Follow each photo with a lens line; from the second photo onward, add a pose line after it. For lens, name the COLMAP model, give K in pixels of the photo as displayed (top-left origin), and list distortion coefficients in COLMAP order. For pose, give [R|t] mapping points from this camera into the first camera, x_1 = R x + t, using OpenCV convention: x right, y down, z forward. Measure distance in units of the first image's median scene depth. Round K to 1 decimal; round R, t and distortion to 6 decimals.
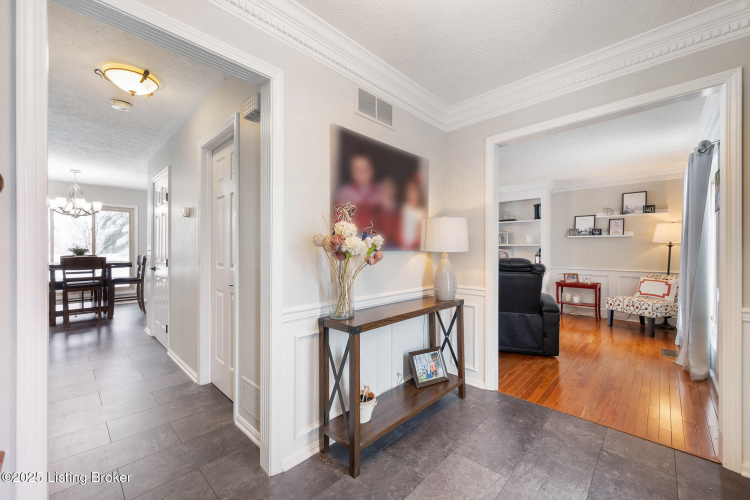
lens RADIAL K [[294.8, 0, 375.0], [0, 294.8, 250.0], [0, 0, 1]] dist [-0.000346, 0.000140]
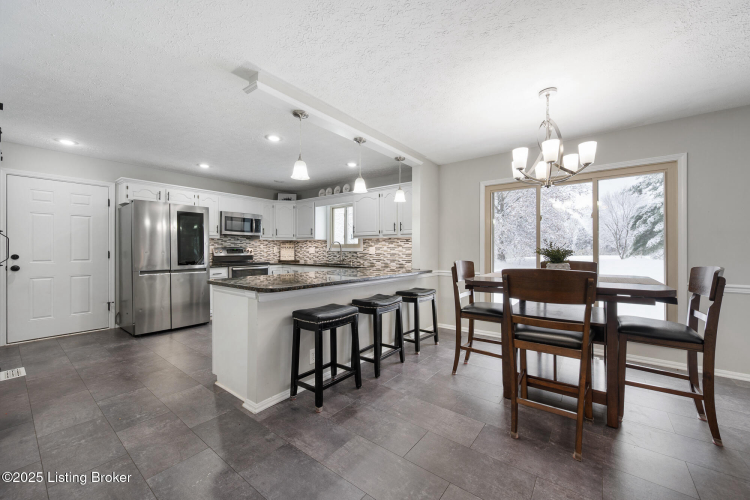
lens RADIAL K [[294.8, 0, 375.0], [0, 294.8, 250.0], [0, 0, 1]] dist [-0.000346, 0.000140]
pose [[0.103143, -0.003109, -0.994662, -0.462025], [-0.002047, 0.999992, -0.003338, -0.000530], [0.994664, 0.002380, 0.103136, 0.549463]]
